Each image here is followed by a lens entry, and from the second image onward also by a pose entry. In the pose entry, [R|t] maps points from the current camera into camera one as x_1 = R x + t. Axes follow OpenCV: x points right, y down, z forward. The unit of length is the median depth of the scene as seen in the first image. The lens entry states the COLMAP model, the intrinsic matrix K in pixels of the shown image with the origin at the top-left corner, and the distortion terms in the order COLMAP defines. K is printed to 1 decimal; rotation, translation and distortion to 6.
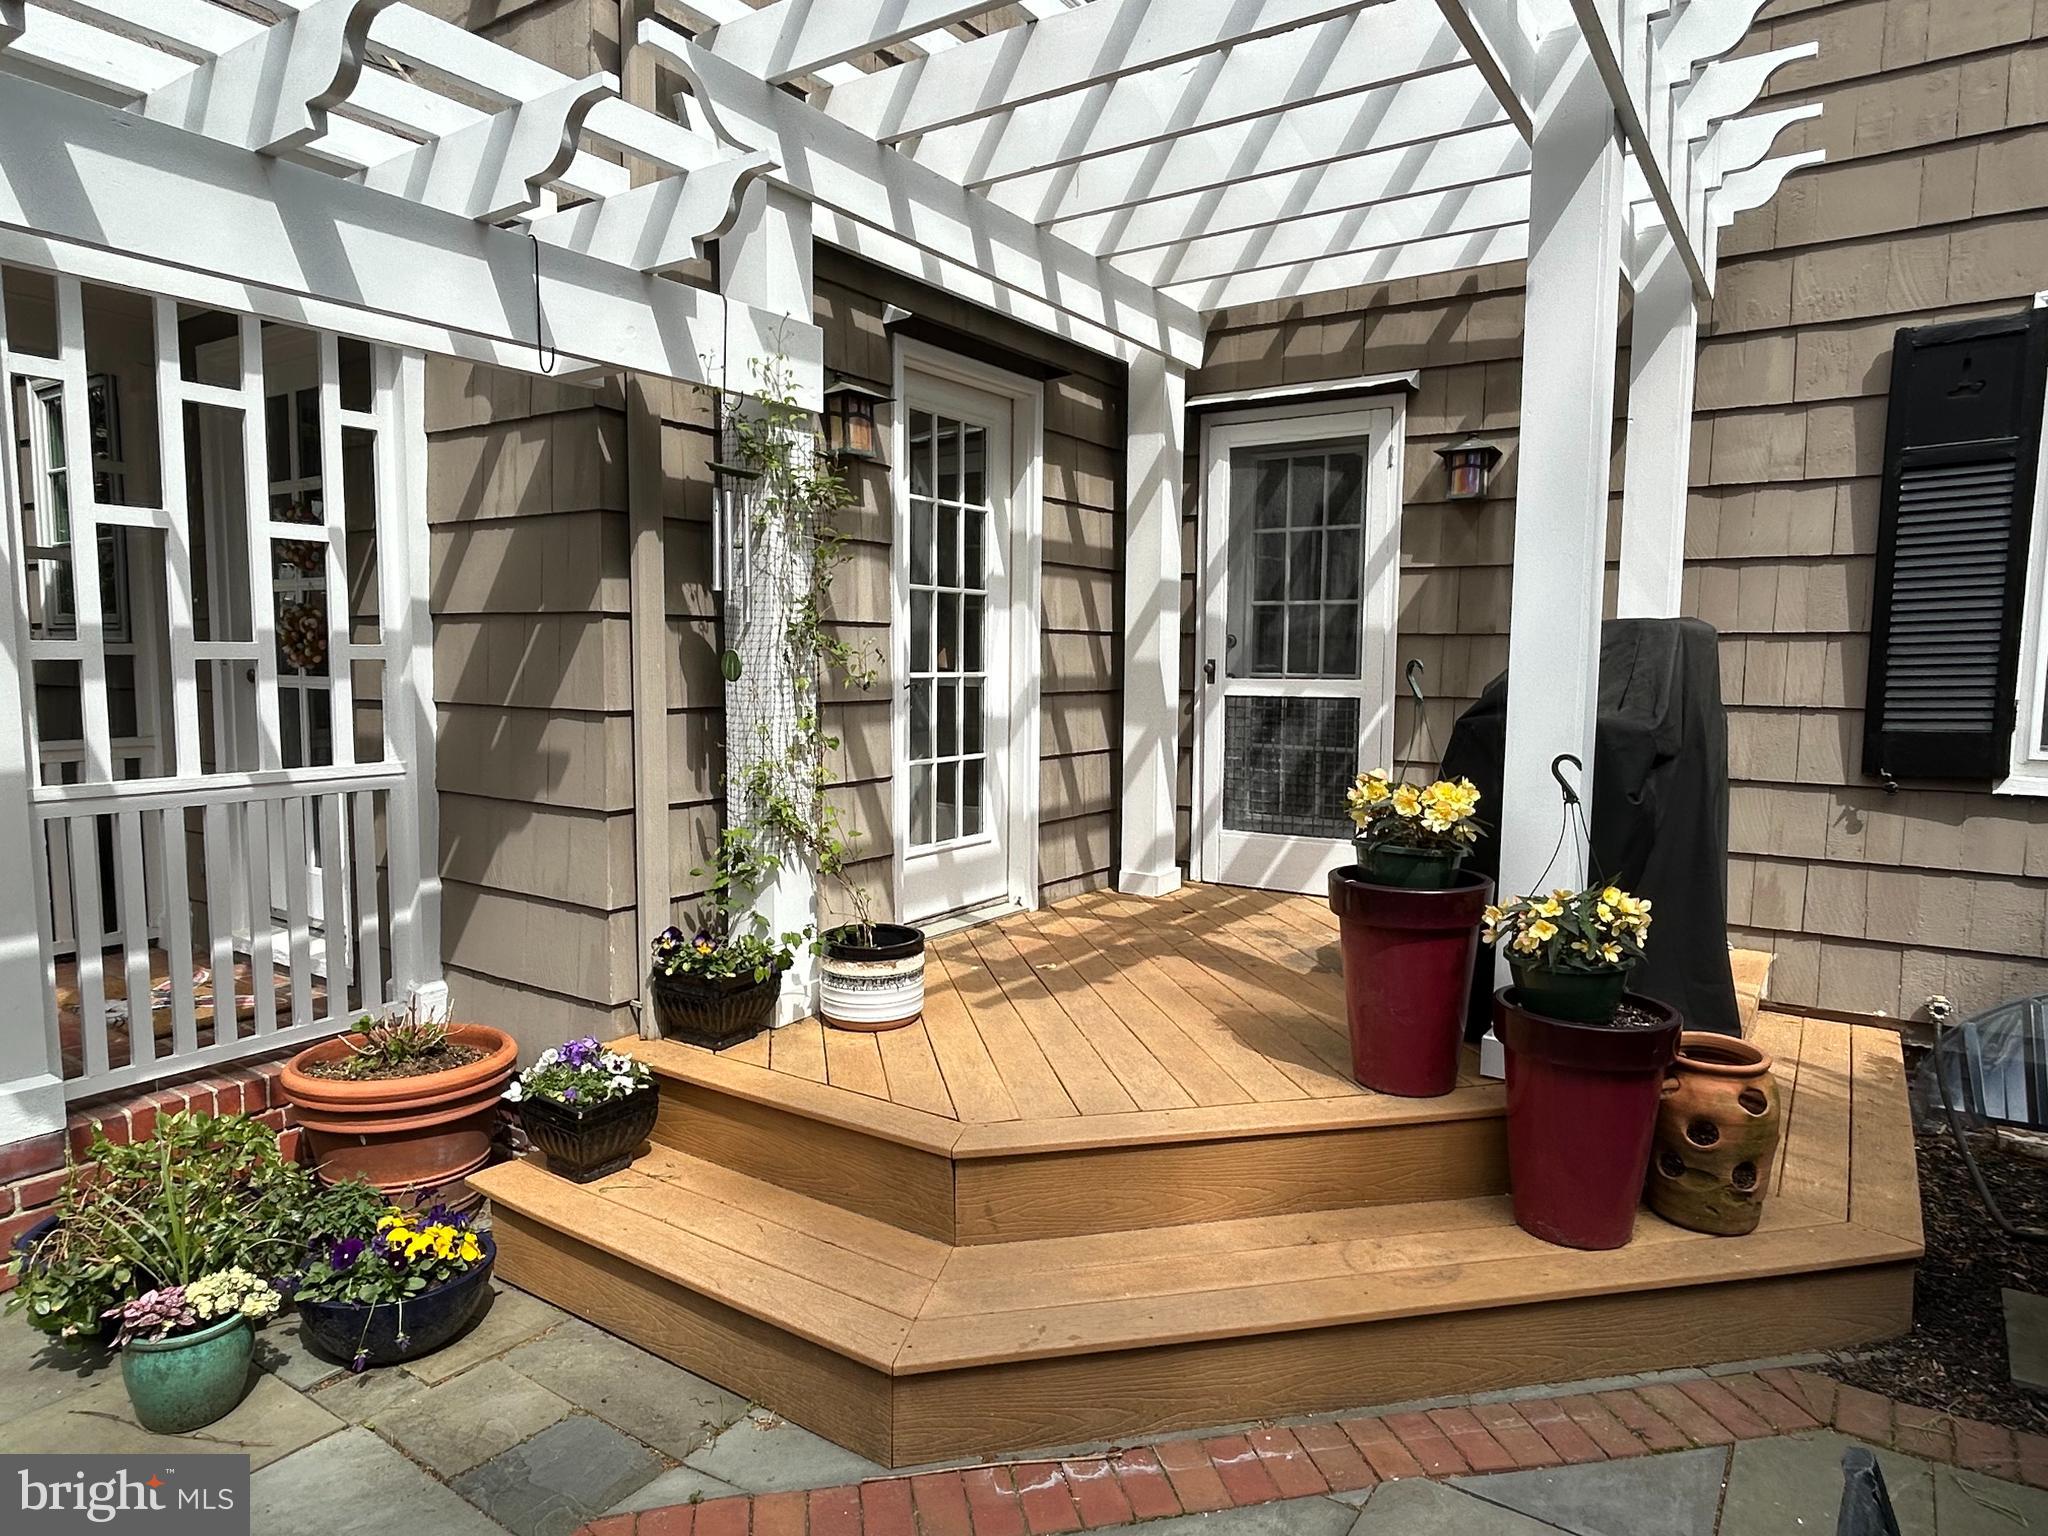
lens RADIAL K [[1231.5, 0, 1029.2], [0, 1231.5, 766.9], [0, 0, 1]] dist [-0.011534, 0.008040]
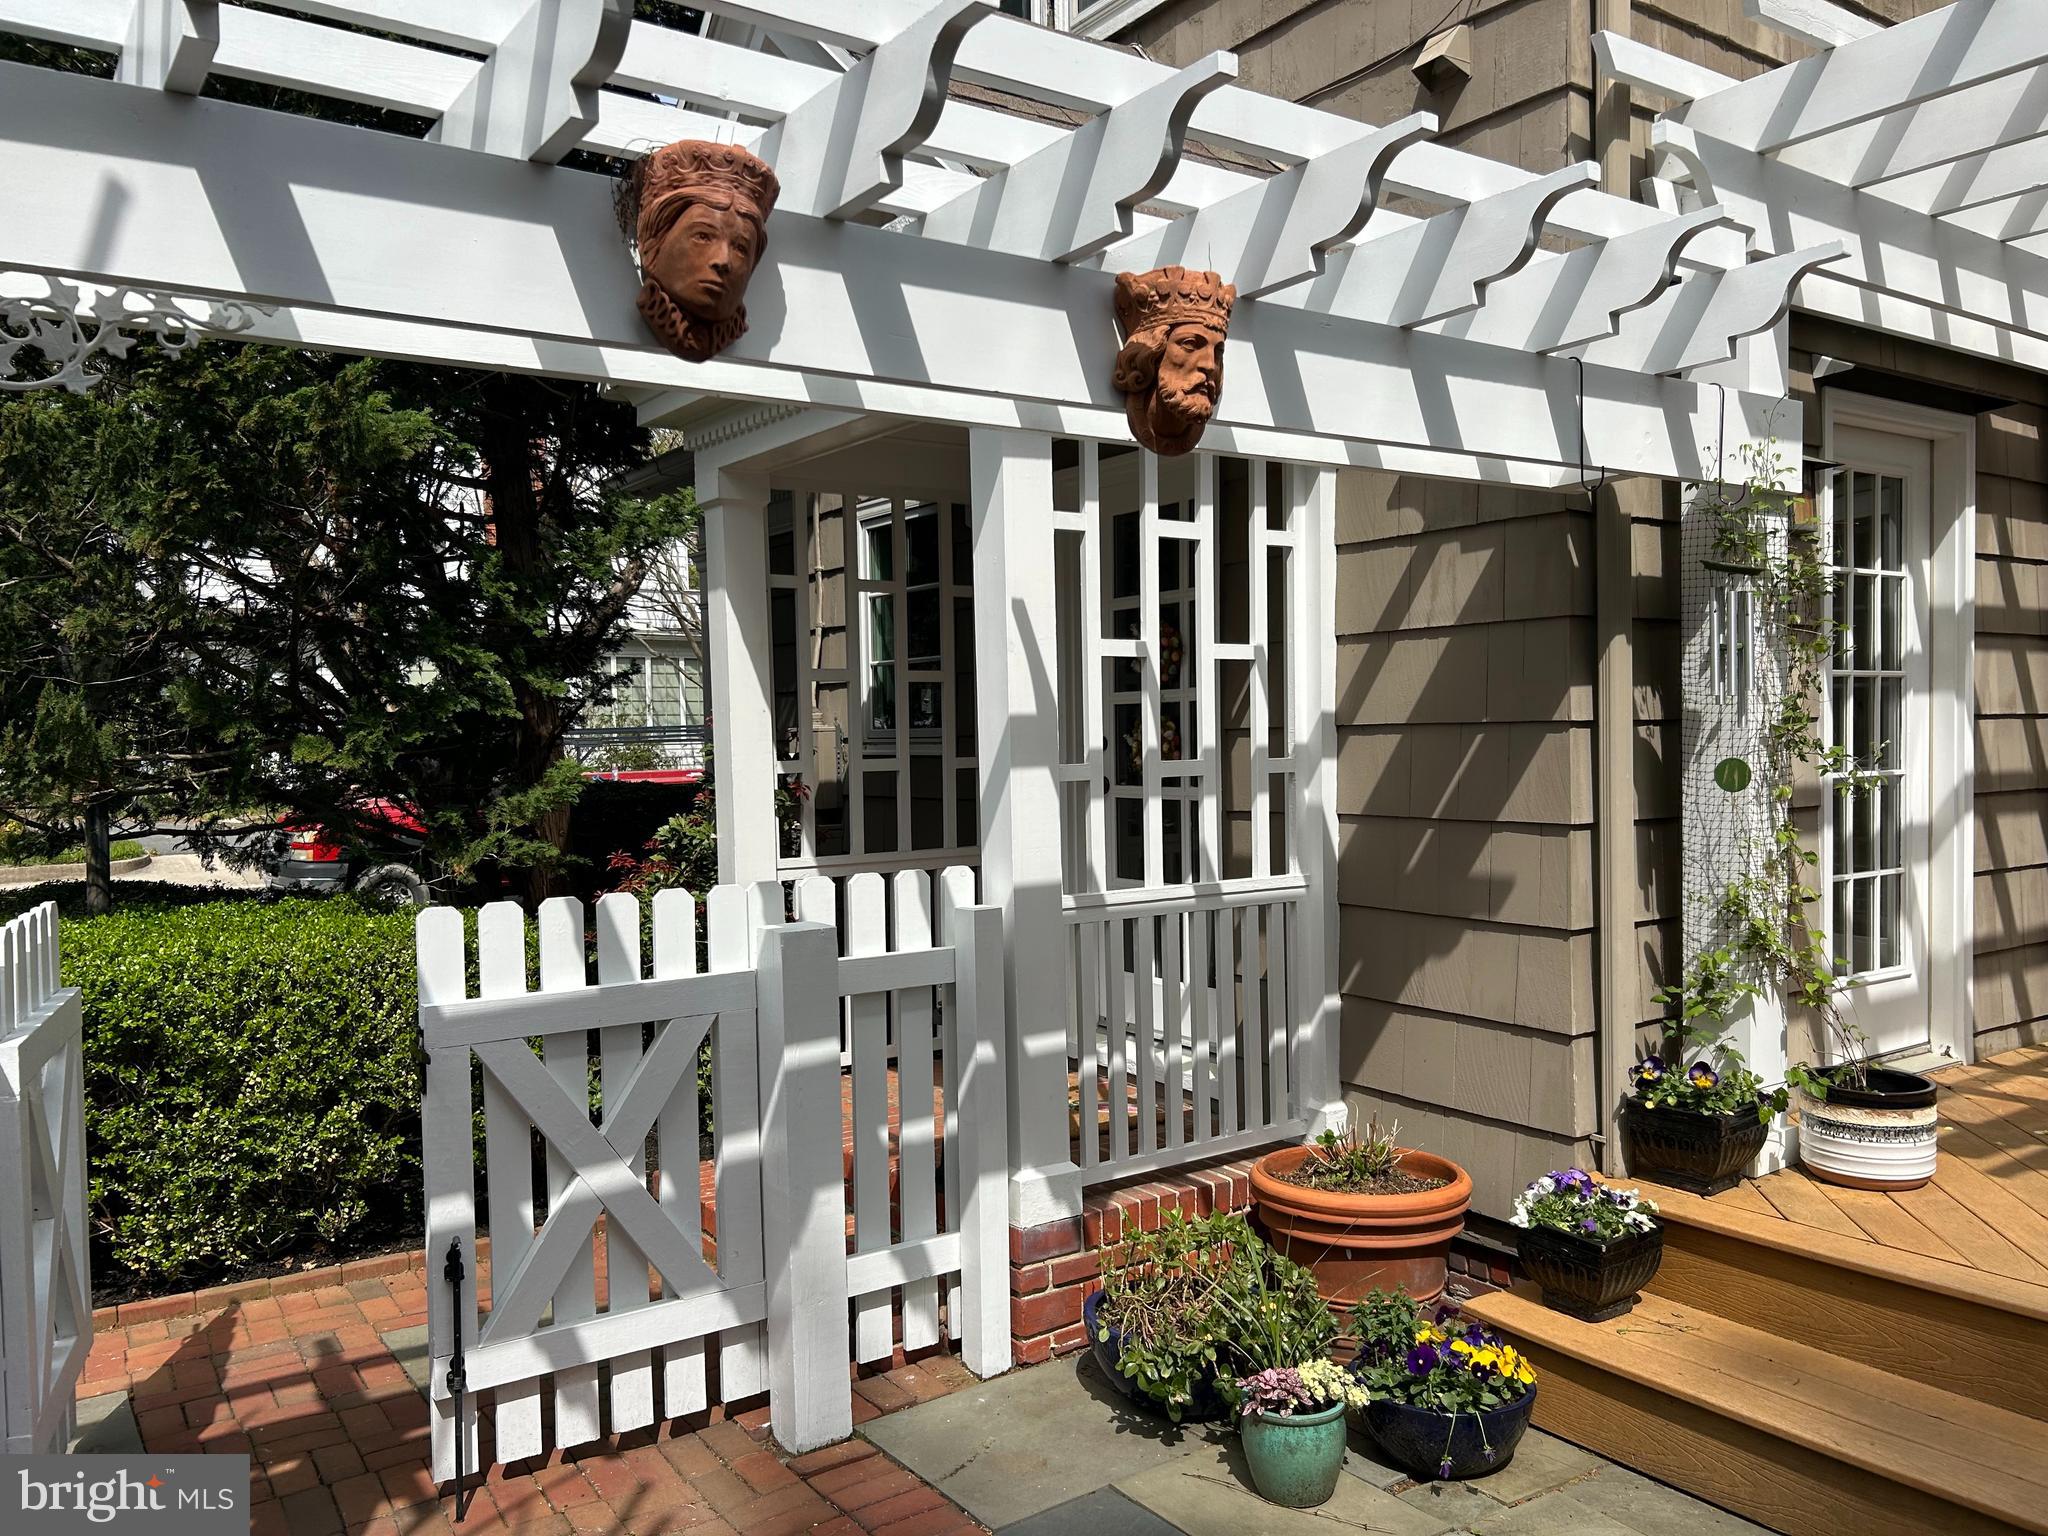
lens RADIAL K [[1531.4, 0, 1017.2], [0, 1531.4, 785.3], [0, 0, 1]] dist [0.040246, -0.039676]
pose [[0.928395, -0.014463, -0.371313, -0.283050], [-0.007189, 0.998356, -0.056860, -0.004434], [0.371525, 0.055458, 0.926765, -0.253777]]
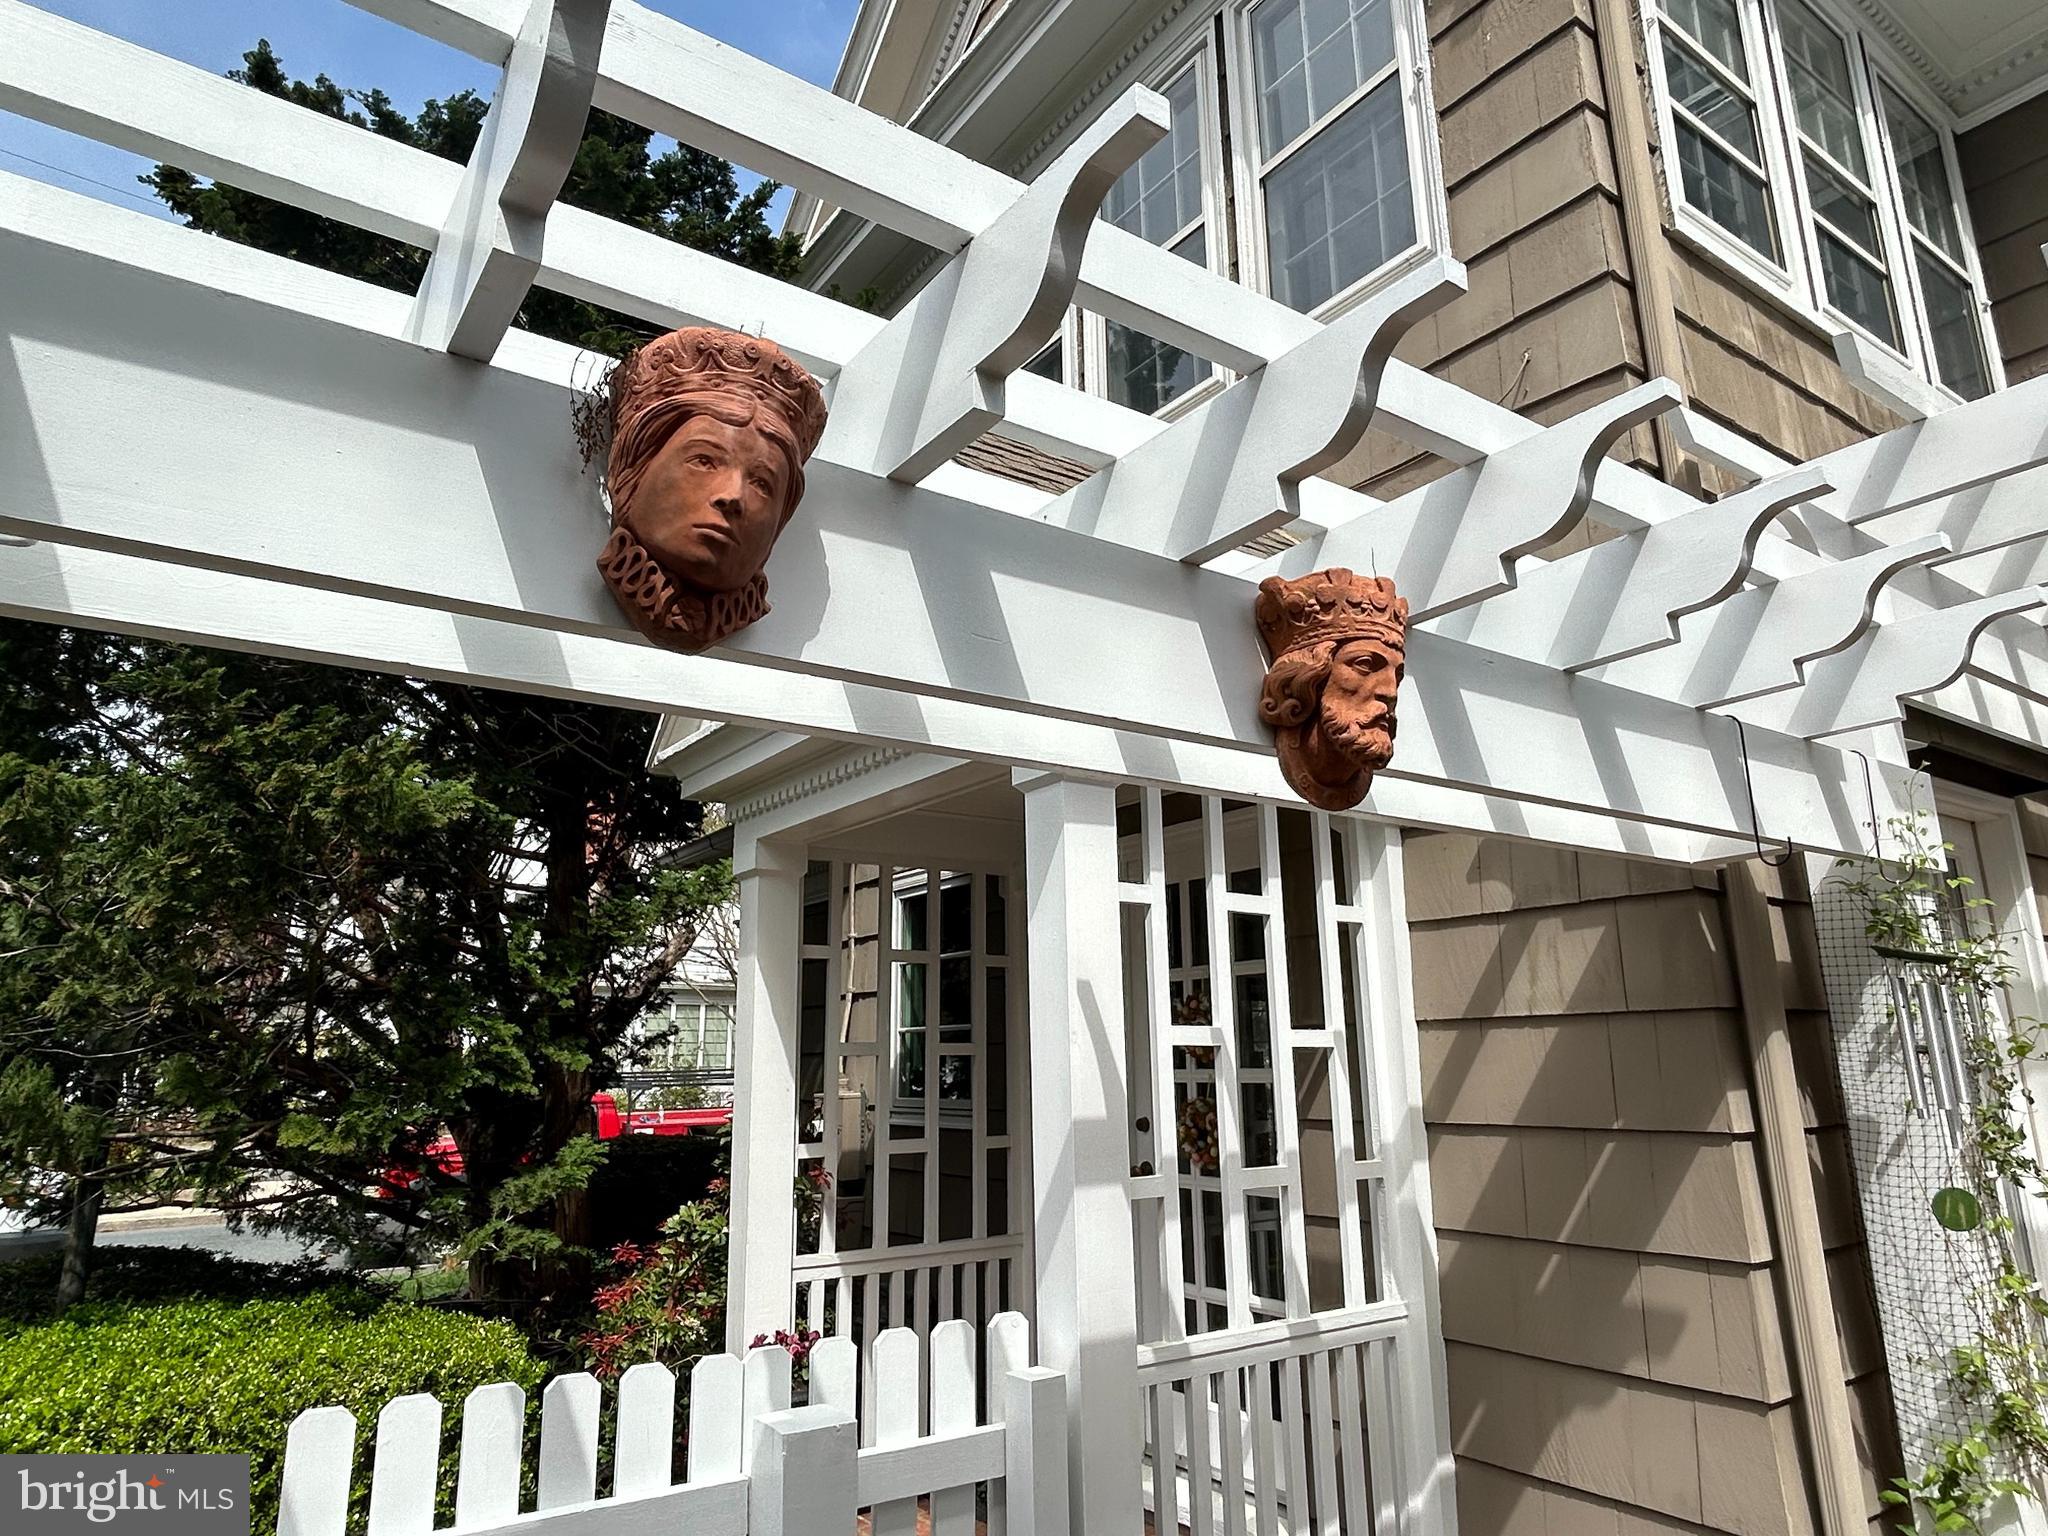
lens RADIAL K [[1231.5, 0, 1010.1], [0, 1231.5, 763.3], [0, 0, 1]] dist [-0.011534, 0.008040]
pose [[0.928981, -0.107671, -0.354119, -0.447262], [-0.014604, 0.945345, -0.325745, -0.080762], [0.369838, 0.307782, 0.876636, 0.032660]]
